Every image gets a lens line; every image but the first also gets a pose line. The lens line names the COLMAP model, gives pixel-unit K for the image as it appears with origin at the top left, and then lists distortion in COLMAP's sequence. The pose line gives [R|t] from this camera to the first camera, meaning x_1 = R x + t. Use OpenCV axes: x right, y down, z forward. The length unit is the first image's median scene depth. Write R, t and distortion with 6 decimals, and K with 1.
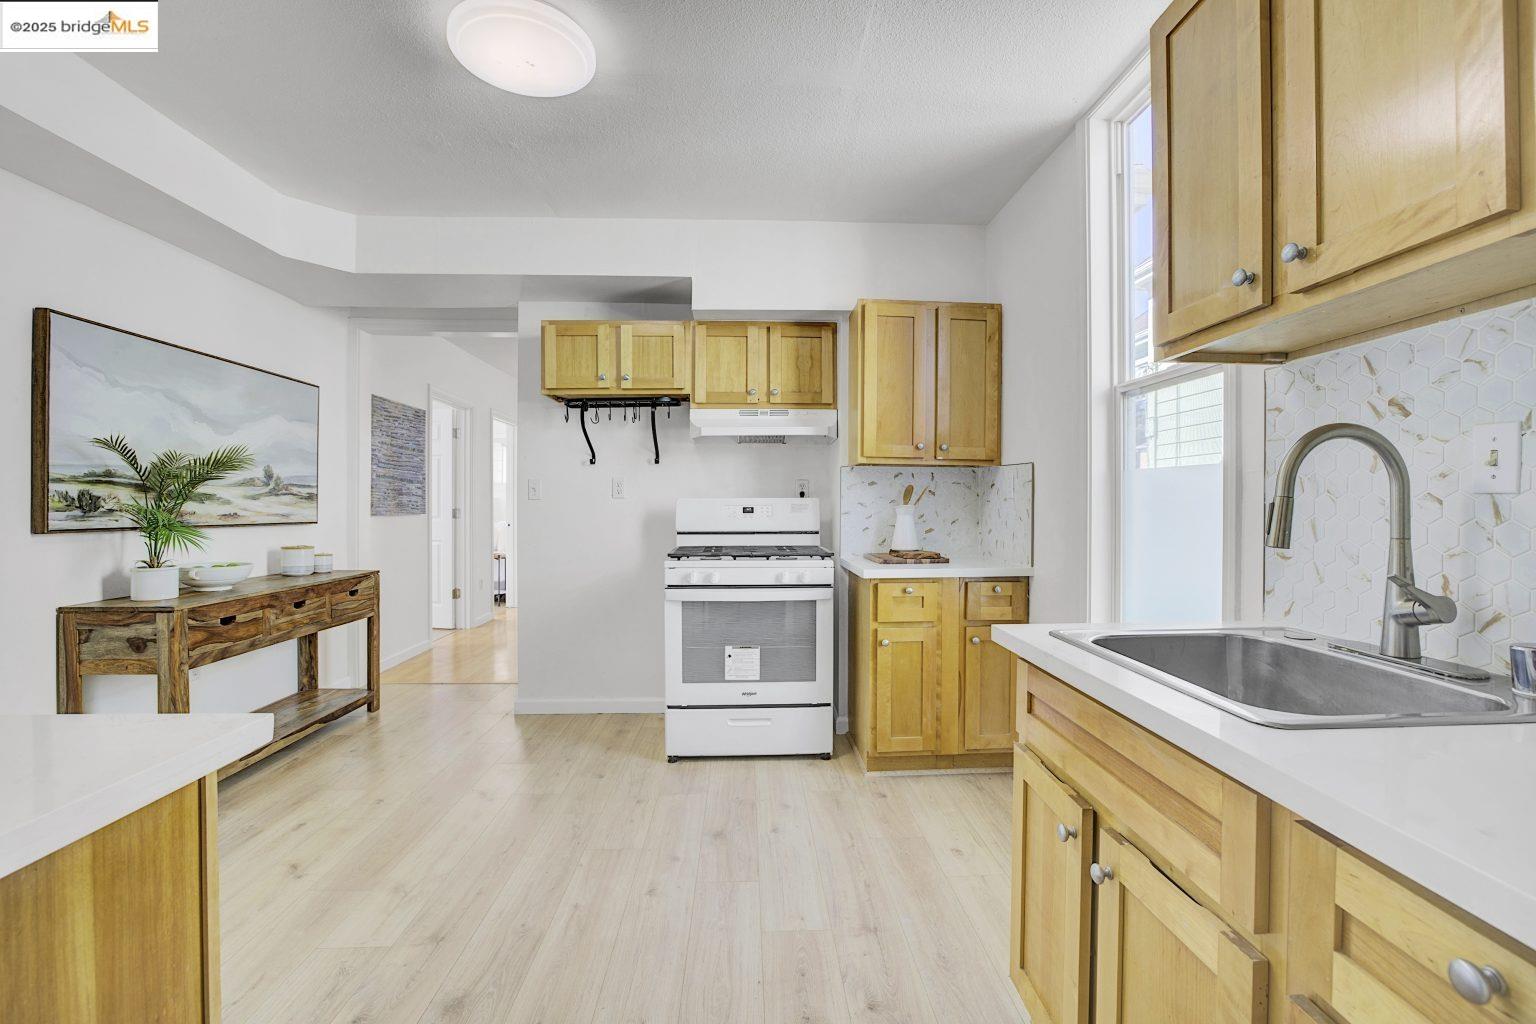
lens RADIAL K [[669.8, 0, 758.3], [0, 669.8, 509.8], [0, 0, 1]] dist [-0.035494, 0.007566]
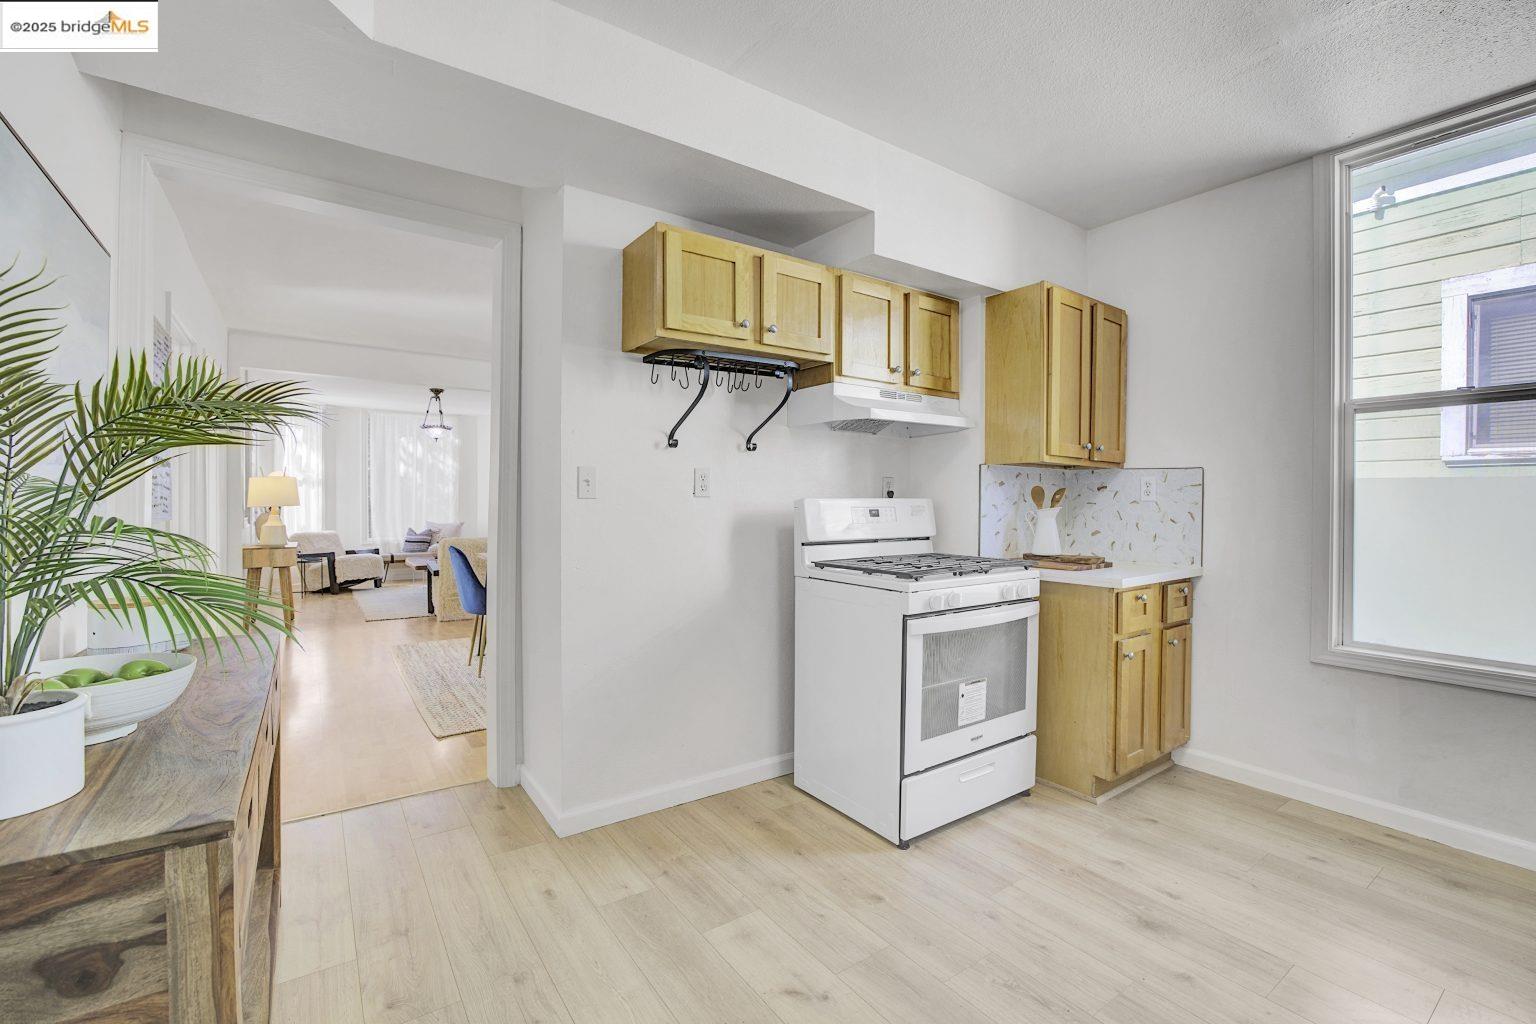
lens RADIAL K [[669.8, 0, 778.9], [0, 669.8, 508.7], [0, 0, 1]] dist [-0.035494, 0.007566]
pose [[0.840221, -0.001172, 0.542242, -0.622741], [-0.000729, 0.999994, 0.003291, -0.008326], [-0.542243, -0.003160, 0.840216, 0.421939]]
